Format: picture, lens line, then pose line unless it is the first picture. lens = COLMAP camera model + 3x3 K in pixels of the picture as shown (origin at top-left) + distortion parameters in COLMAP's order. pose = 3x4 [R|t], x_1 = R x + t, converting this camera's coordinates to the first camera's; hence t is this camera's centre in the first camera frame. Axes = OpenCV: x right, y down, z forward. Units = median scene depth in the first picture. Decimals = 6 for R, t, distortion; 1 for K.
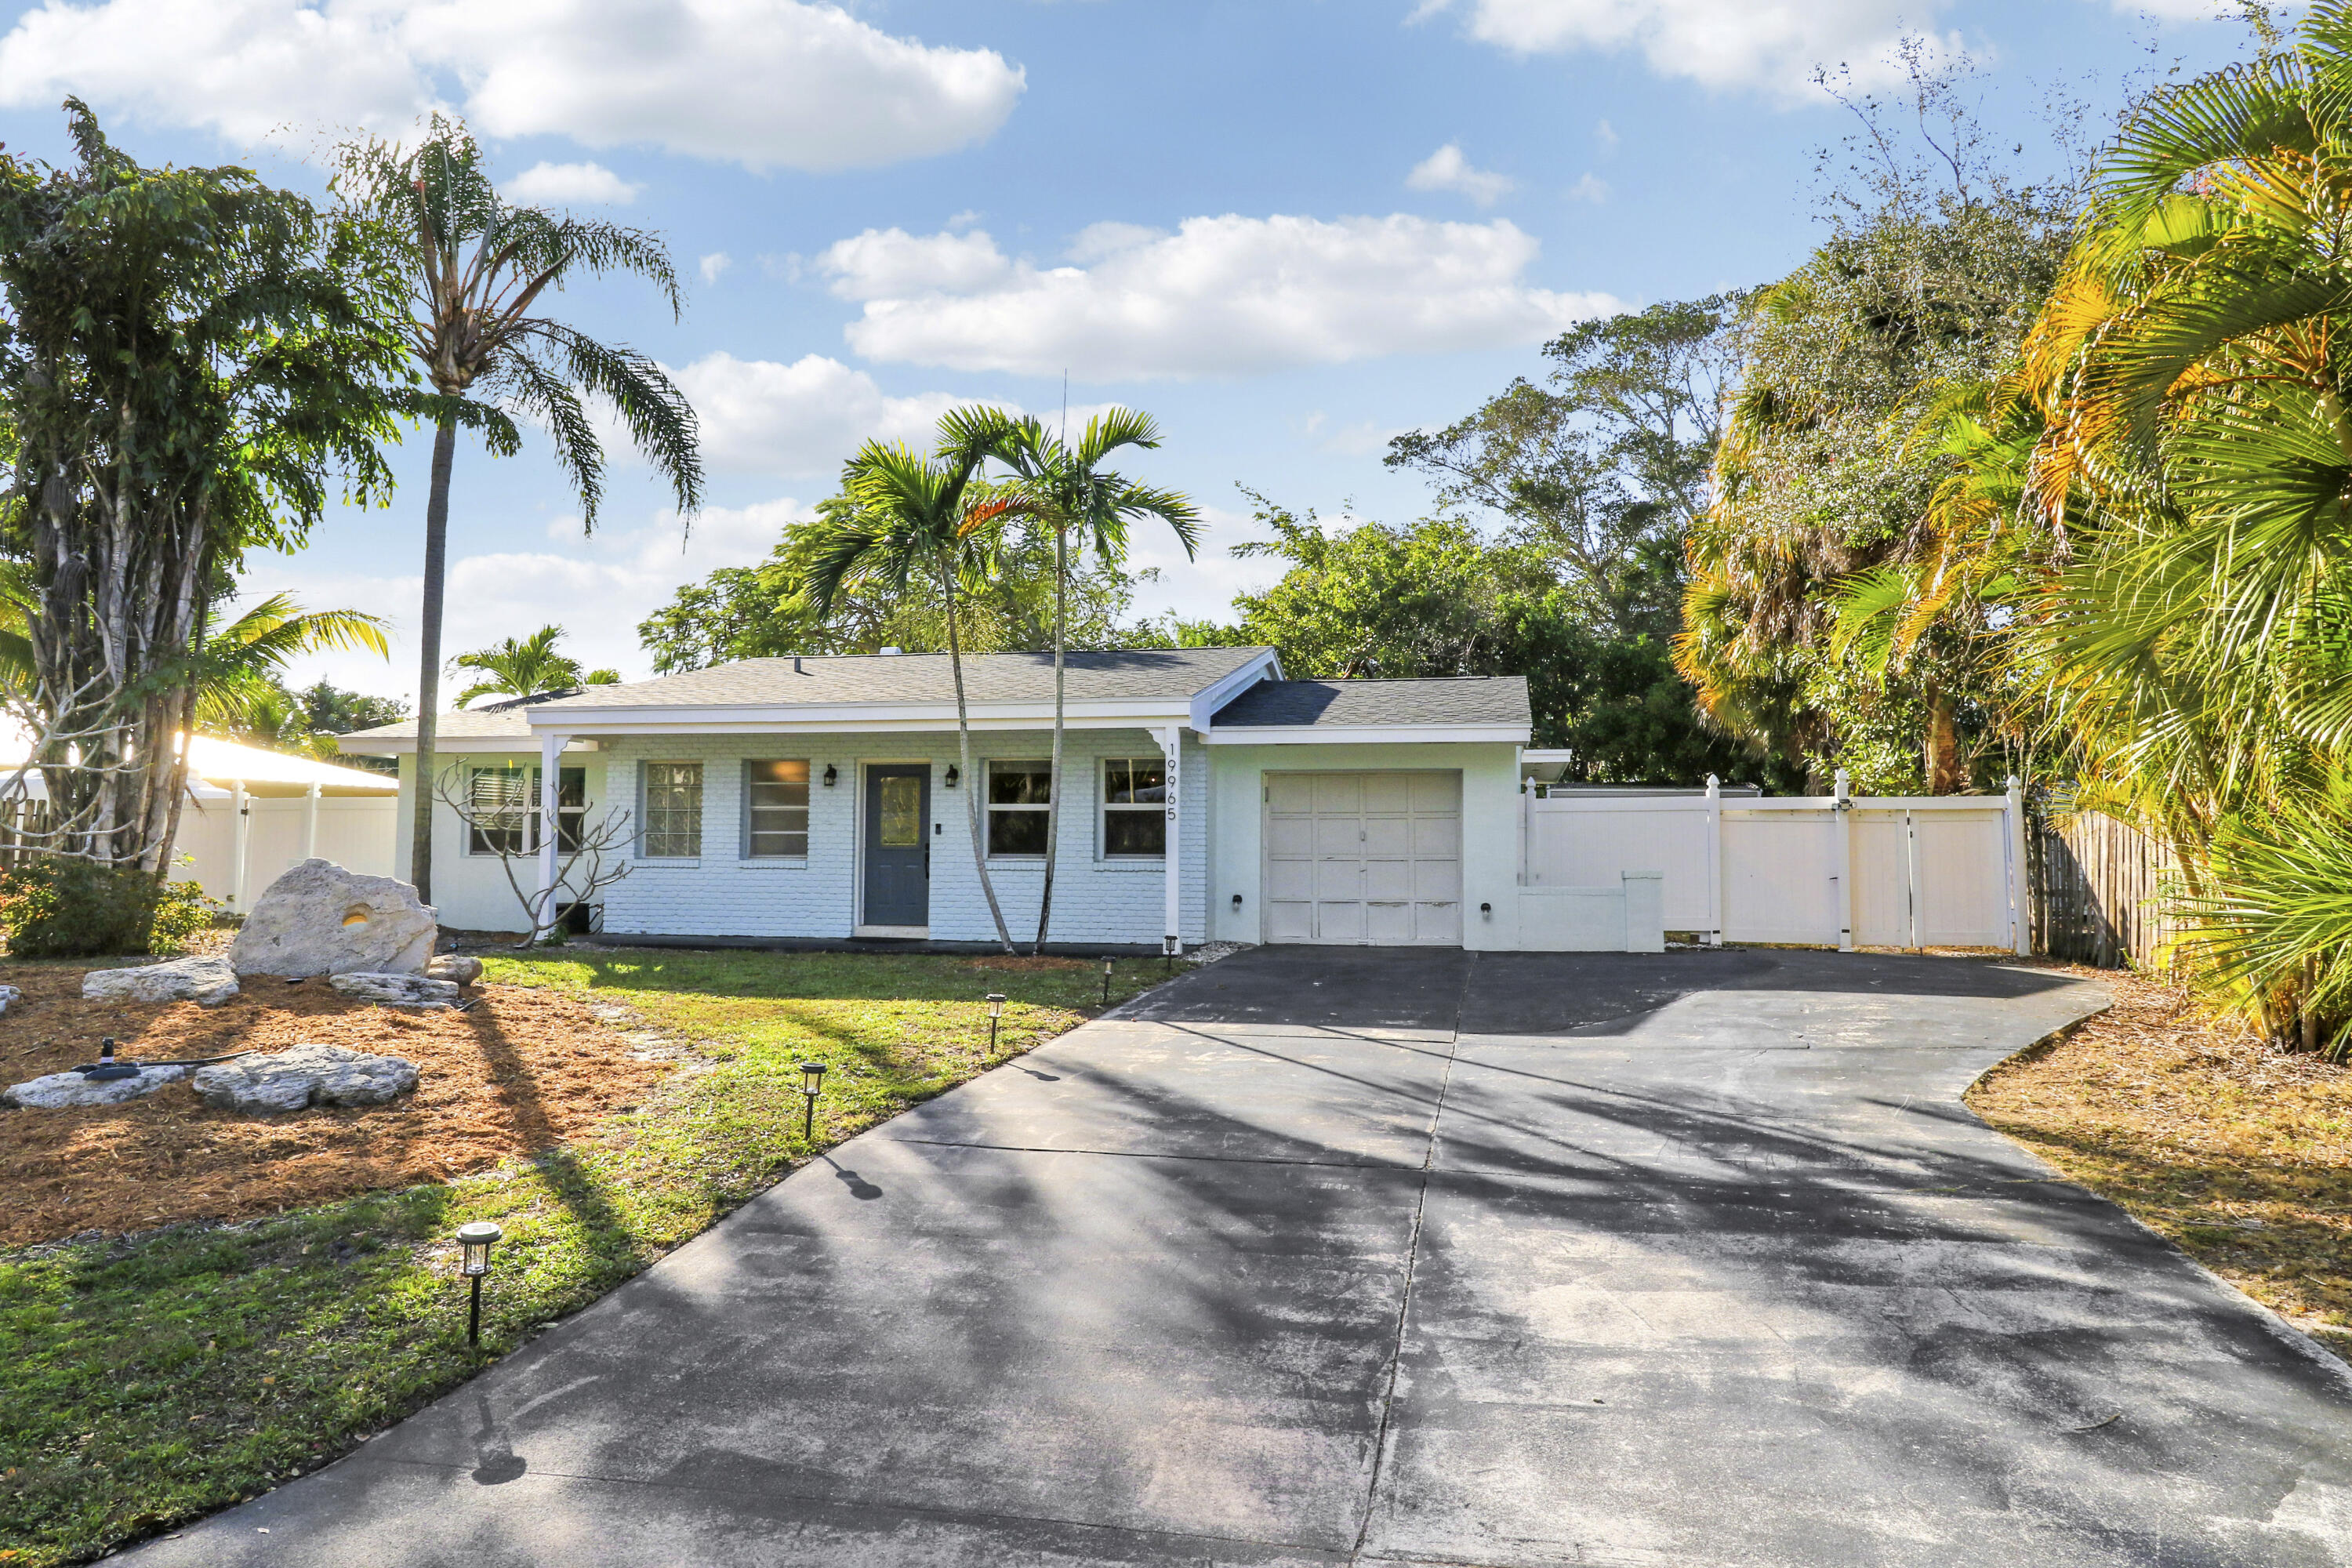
lens RADIAL K [[1538.3, 0, 1173.1], [0, 1538.3, 780.8], [0, 0, 1]] dist [-0.007308, -0.000492]
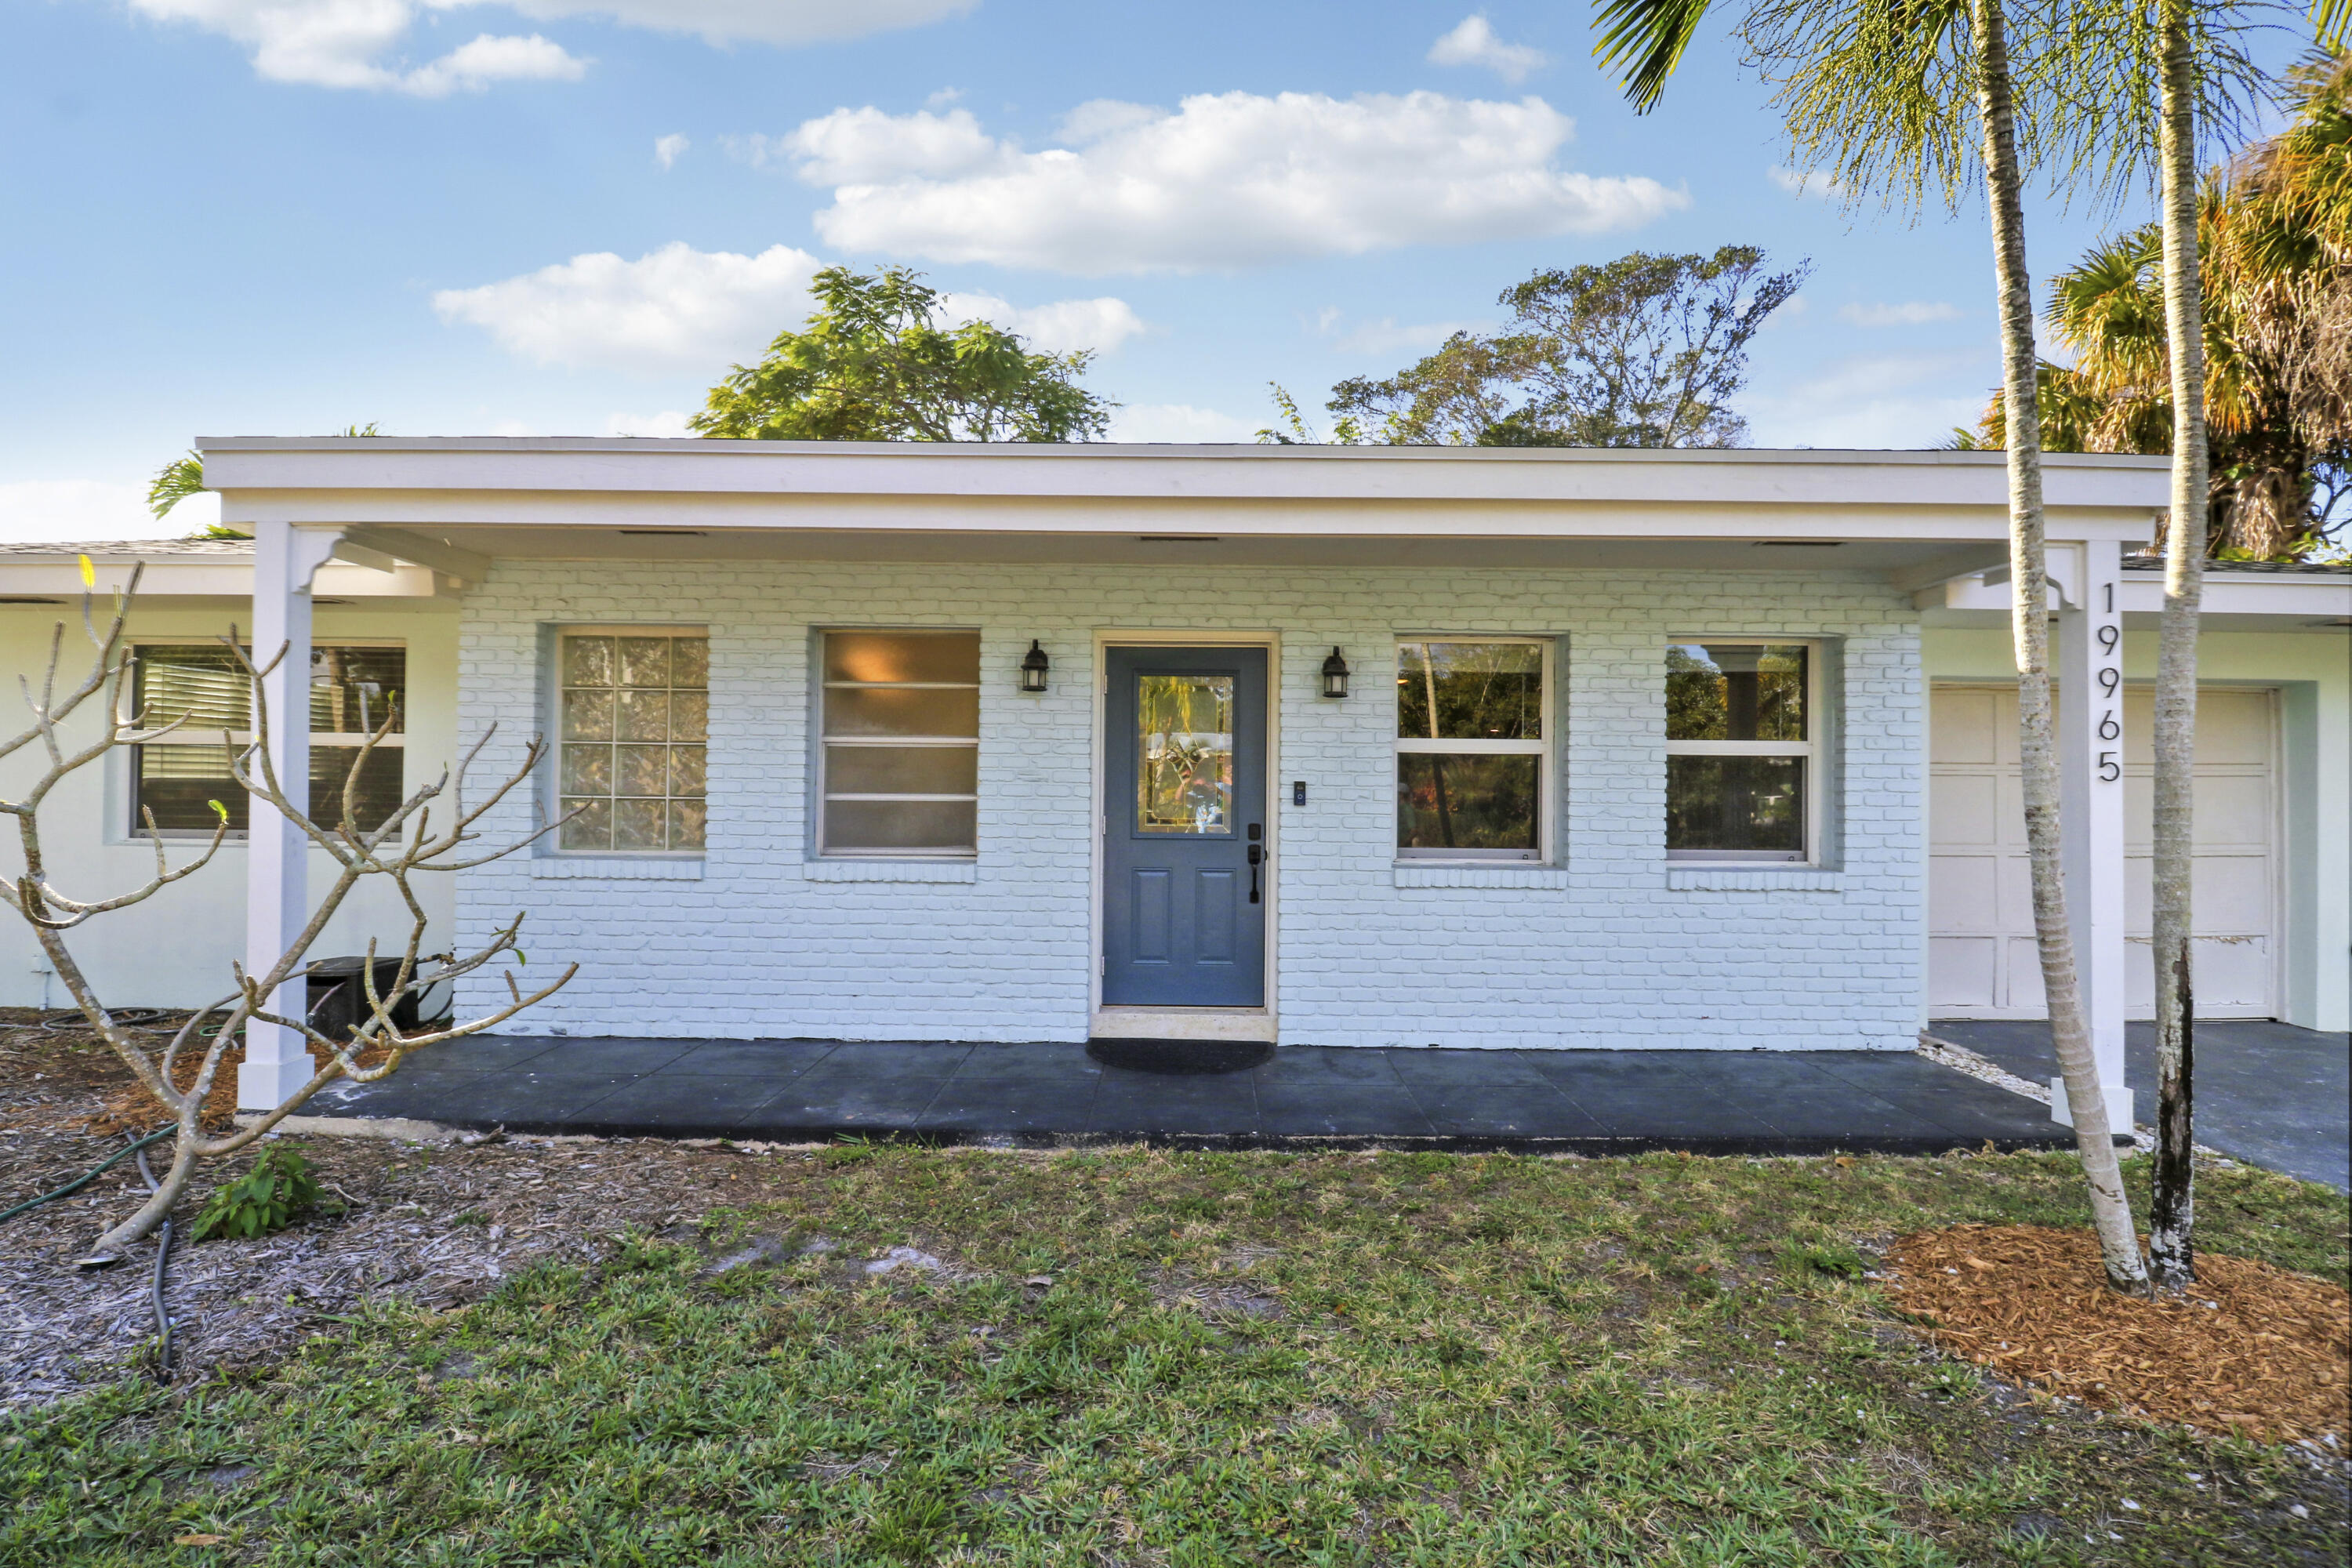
lens RADIAL K [[1052.0, 0, 1185.4], [0, 1052.0, 787.9], [0, 0, 1]] dist [-0.000898, 0.000108]
pose [[0.975993, 0.002739, 0.217785, -0.244188], [-0.017181, 0.997773, 0.064443, 0.010718], [-0.217124, -0.066638, 0.973867, 0.696644]]
